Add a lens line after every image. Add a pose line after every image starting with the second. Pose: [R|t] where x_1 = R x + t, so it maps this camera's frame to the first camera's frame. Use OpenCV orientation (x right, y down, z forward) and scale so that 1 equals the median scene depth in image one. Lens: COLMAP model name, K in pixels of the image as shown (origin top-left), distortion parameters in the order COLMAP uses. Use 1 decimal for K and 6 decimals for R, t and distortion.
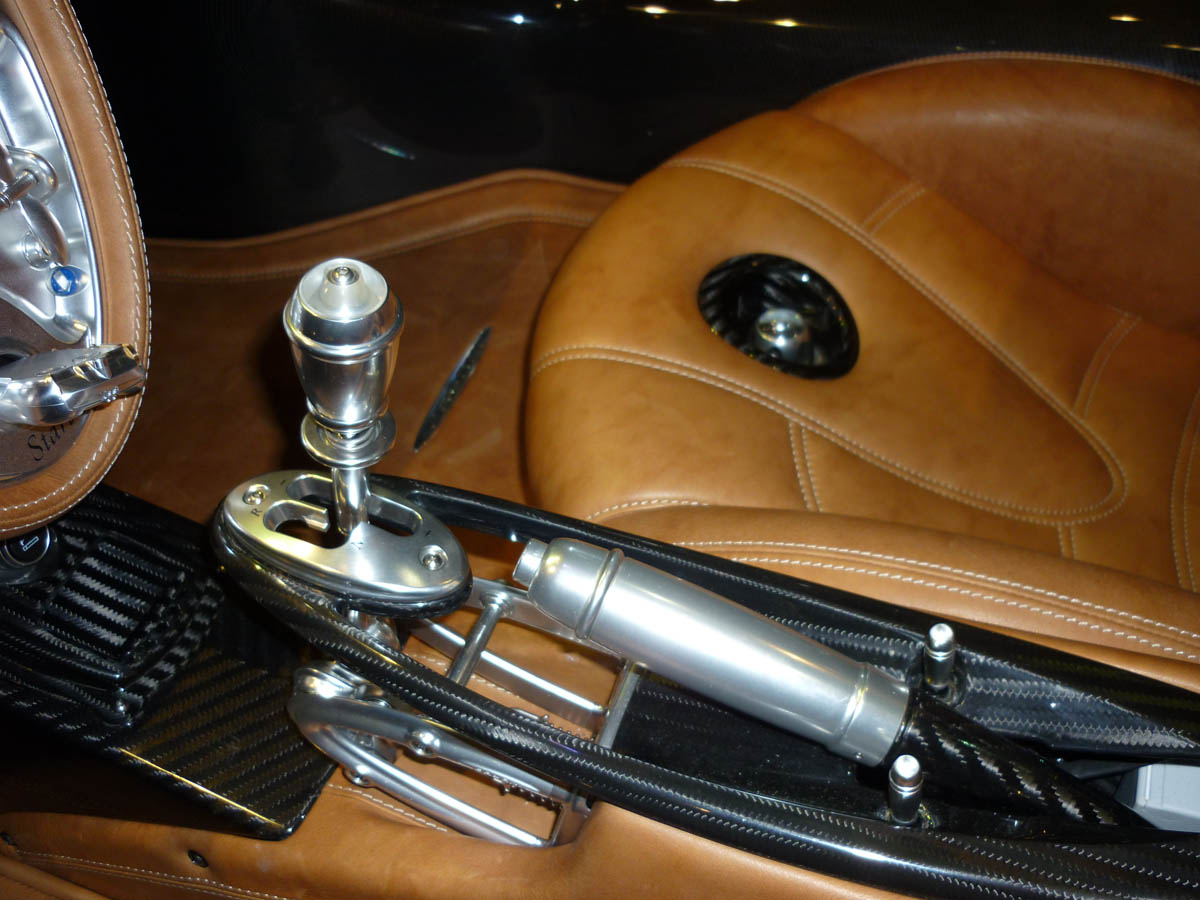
lens RADIAL K [[1171.1, 0, 598.2], [0, 1171.1, 459.9], [0, 0, 1]] dist [-0.048500, 0.022751]
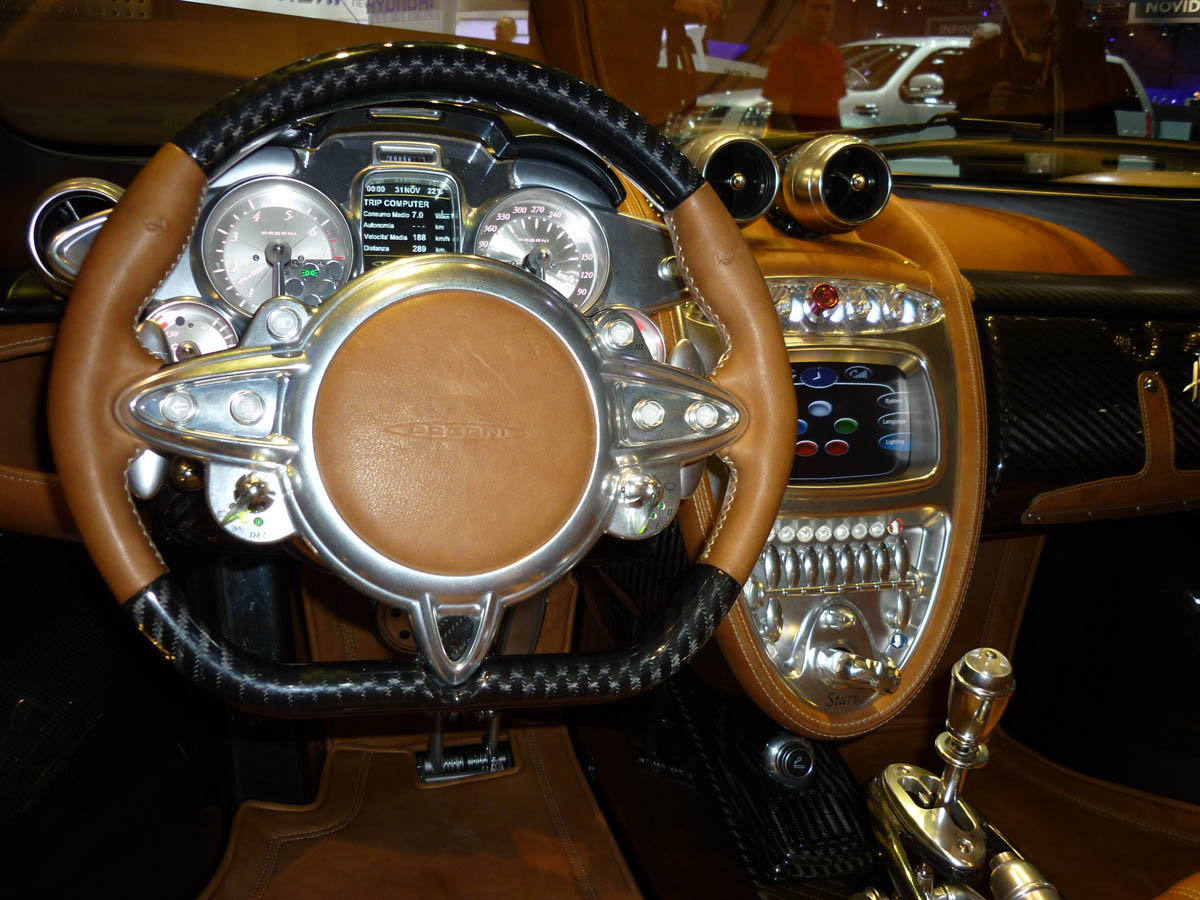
lens RADIAL K [[1143.8, 0, 604.2], [0, 1143.8, 477.9], [0, 0, 1]] dist [-0.048652, 0.082548]
pose [[0.576455, 0.307659, -0.756998, 0.568787], [-0.636222, 0.750326, -0.179536, 0.280001], [0.512759, 0.585113, 0.628268, -0.525406]]
